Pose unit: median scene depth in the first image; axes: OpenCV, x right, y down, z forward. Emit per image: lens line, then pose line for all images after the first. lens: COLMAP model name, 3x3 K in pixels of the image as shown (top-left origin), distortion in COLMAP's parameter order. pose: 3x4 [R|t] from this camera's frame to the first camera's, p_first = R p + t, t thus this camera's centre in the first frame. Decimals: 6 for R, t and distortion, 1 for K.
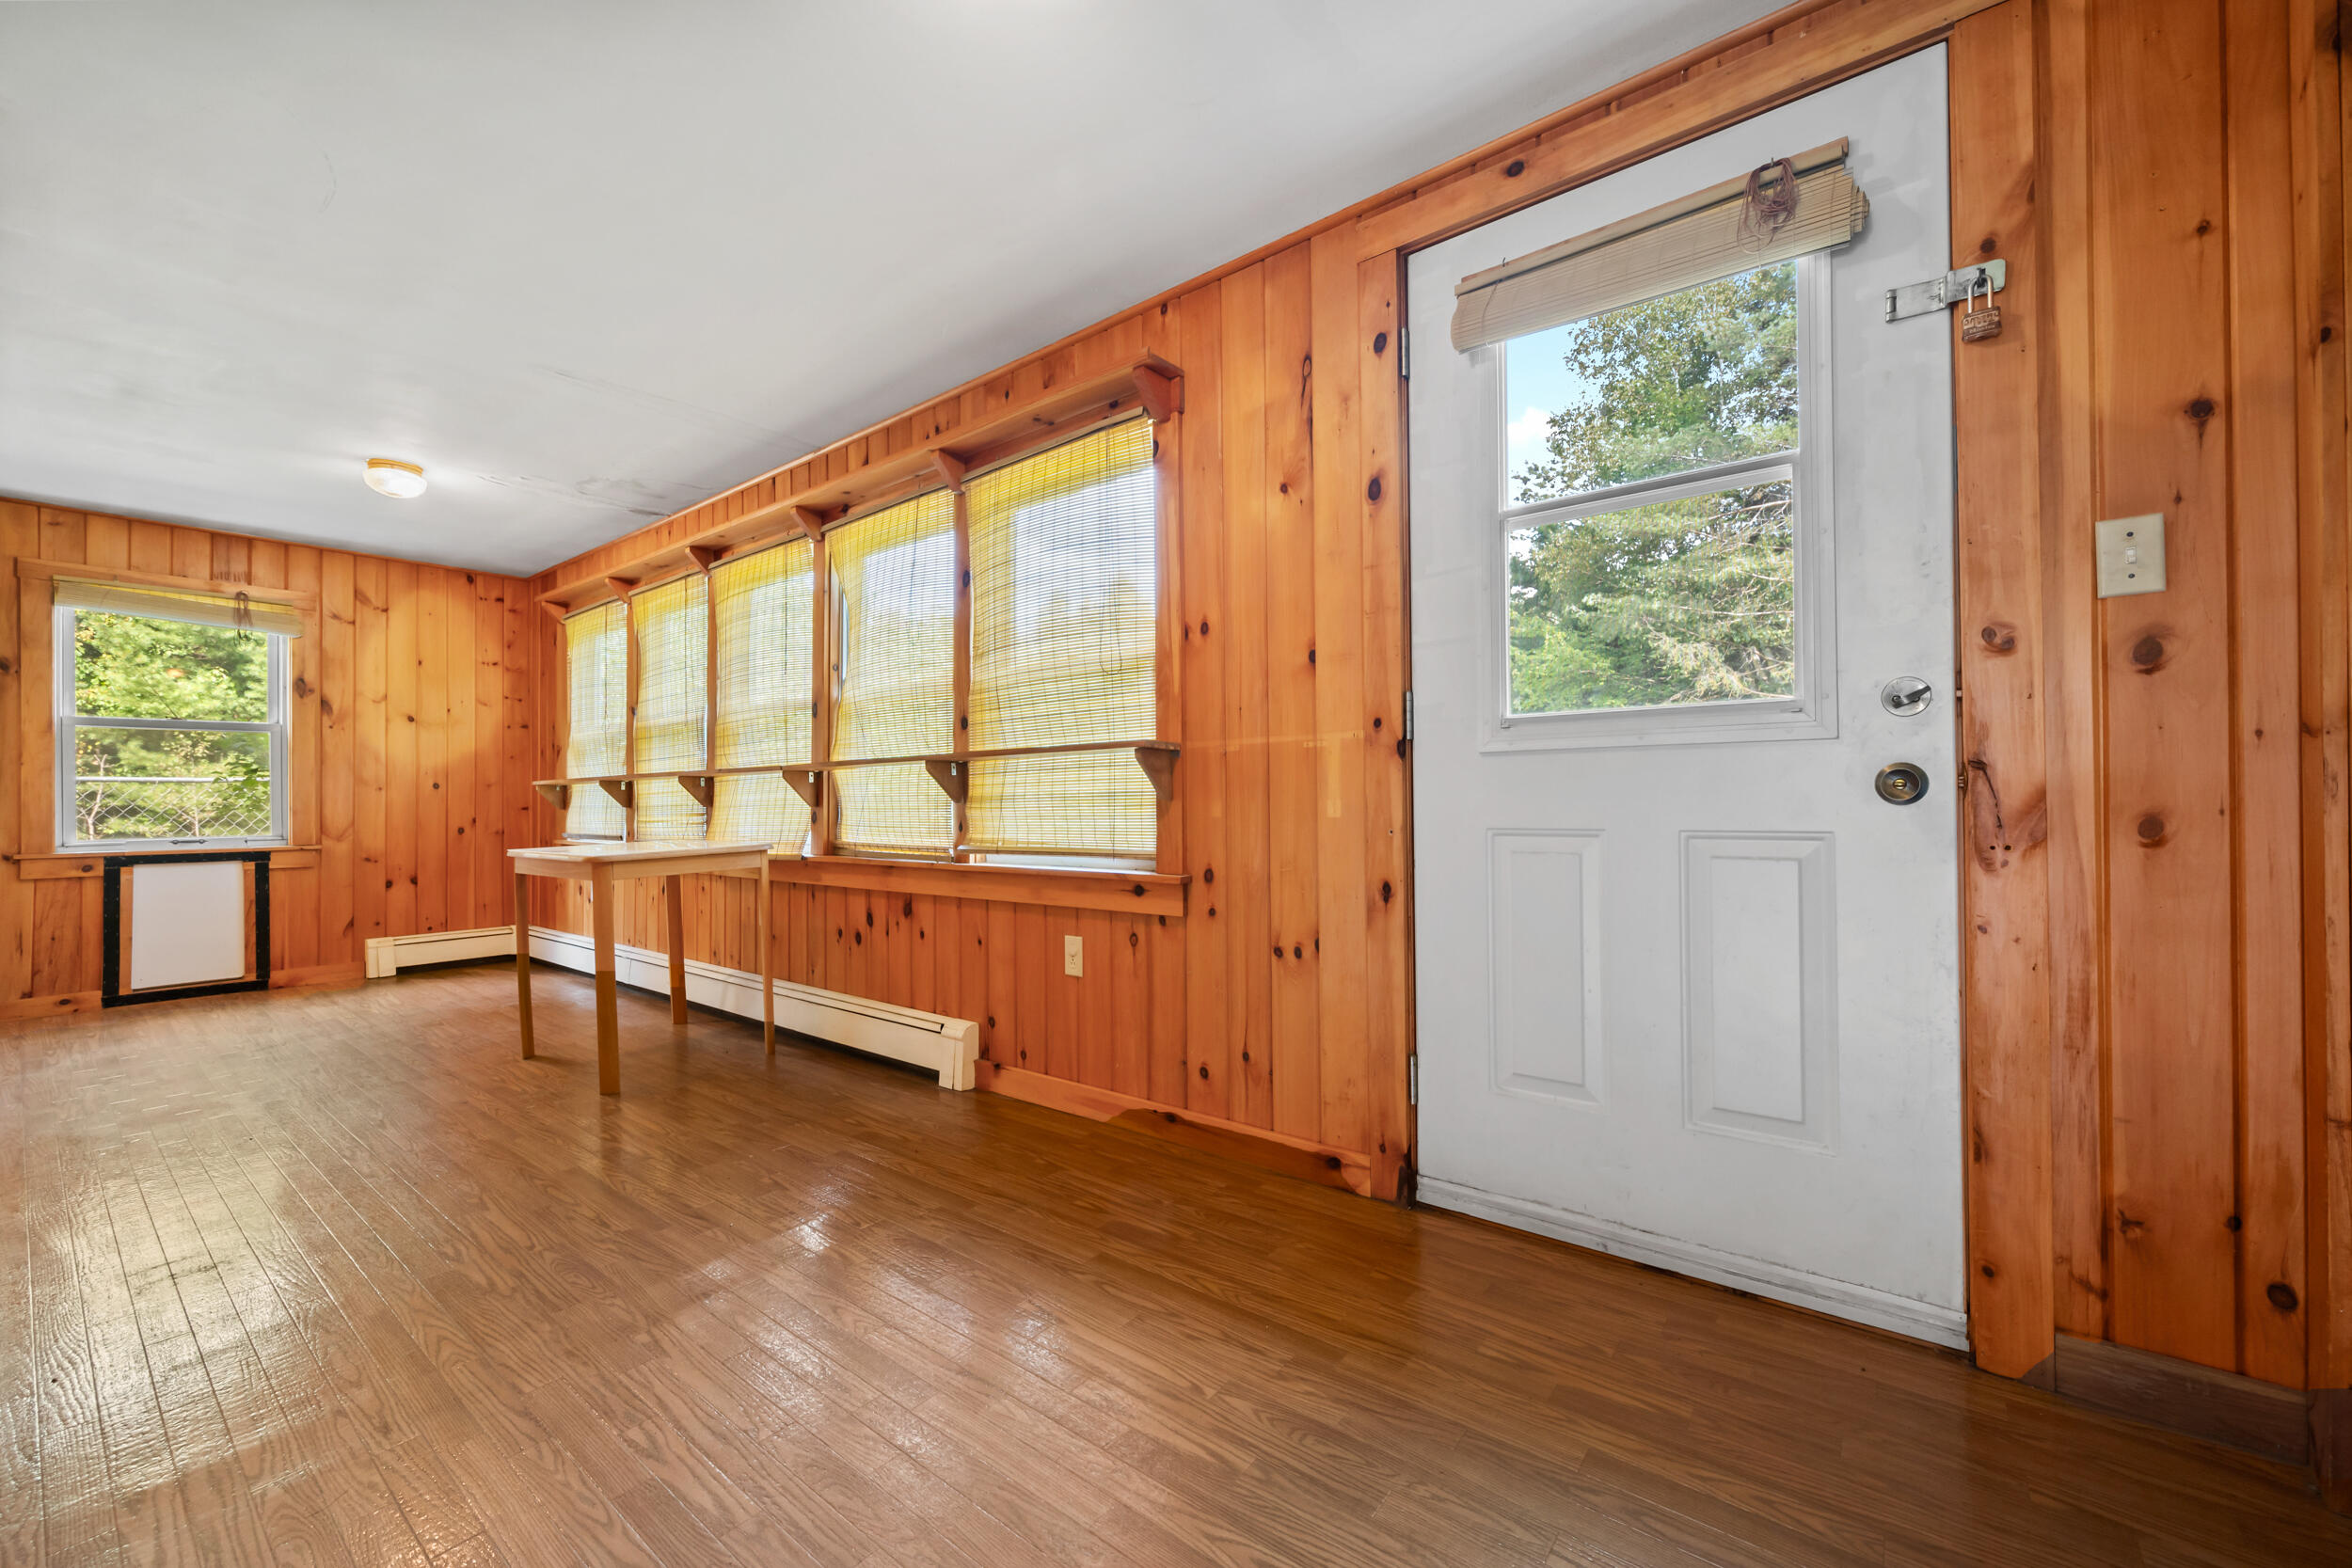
lens RADIAL K [[943.2, 0, 1176.0], [0, 943.2, 784.0], [0, 0, 1]] dist [0.004753, -0.000012]
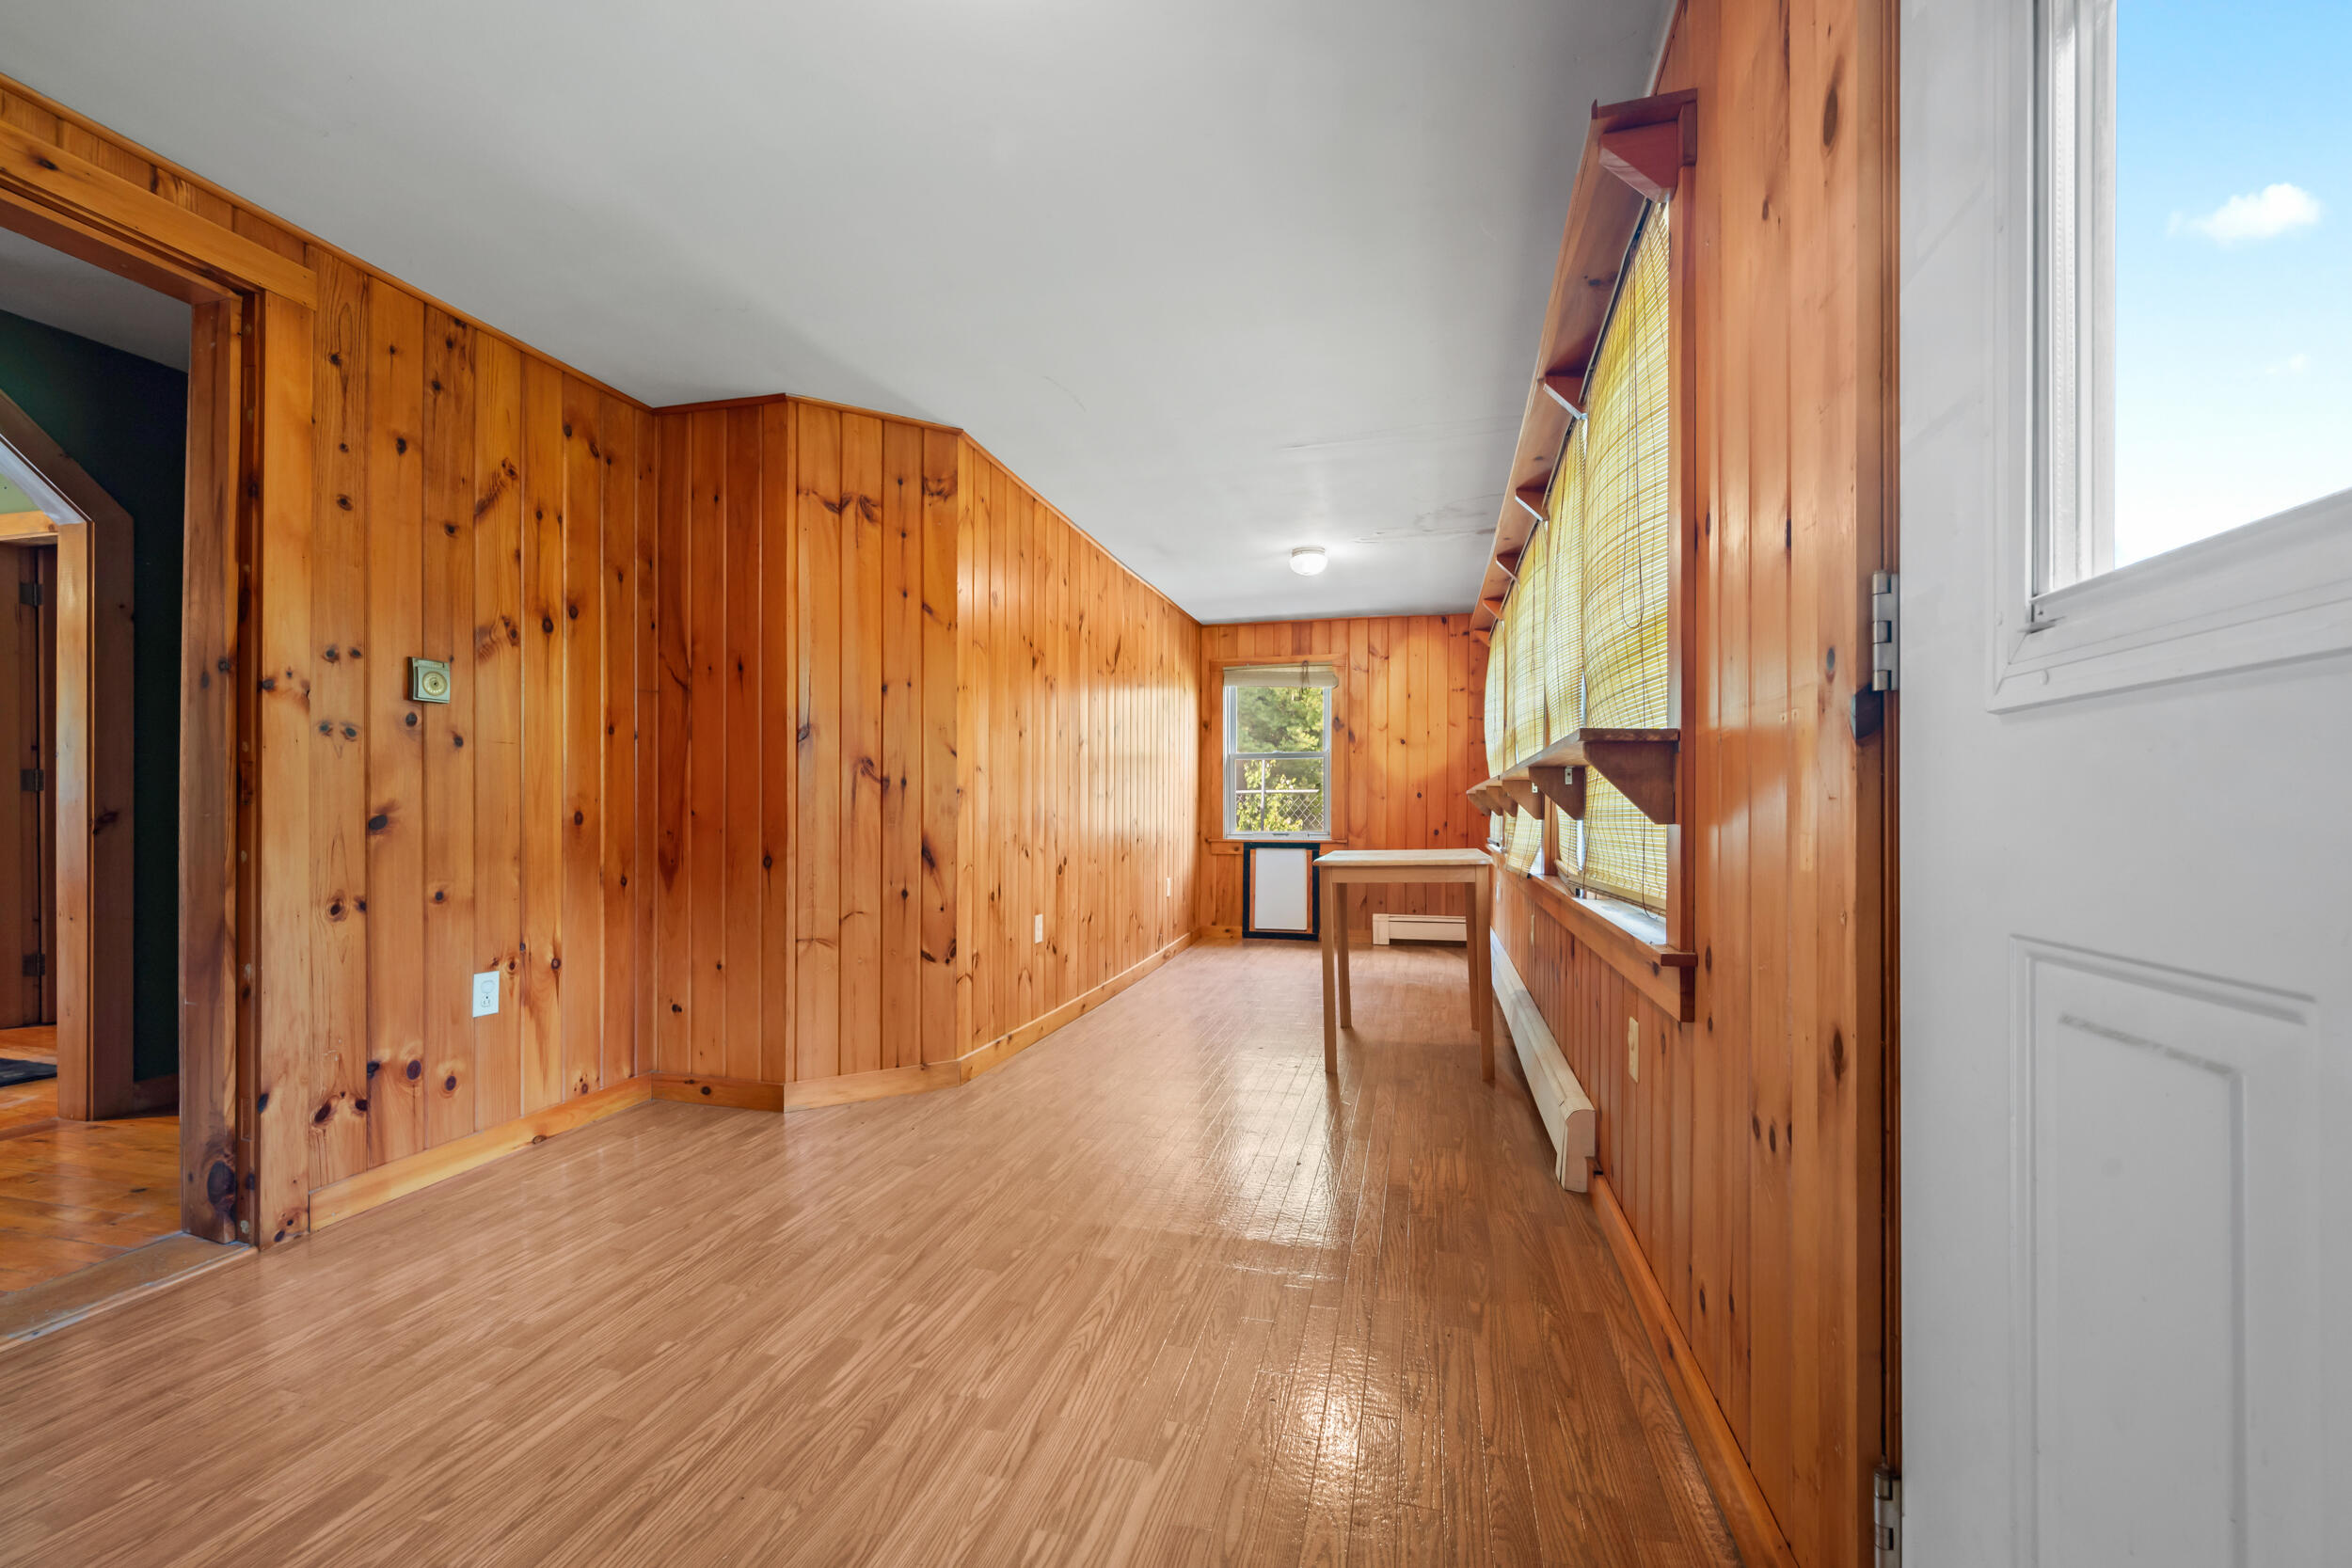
lens RADIAL K [[931.6, 0, 1180.7], [0, 931.6, 802.2], [0, 0, 1]] dist [0.001151, -0.000069]
pose [[0.410084, 0.002899, -0.912043, 0.215251], [0.011674, 0.999896, 0.008427, -0.003035], [0.911973, -0.014103, 0.410008, 0.250435]]
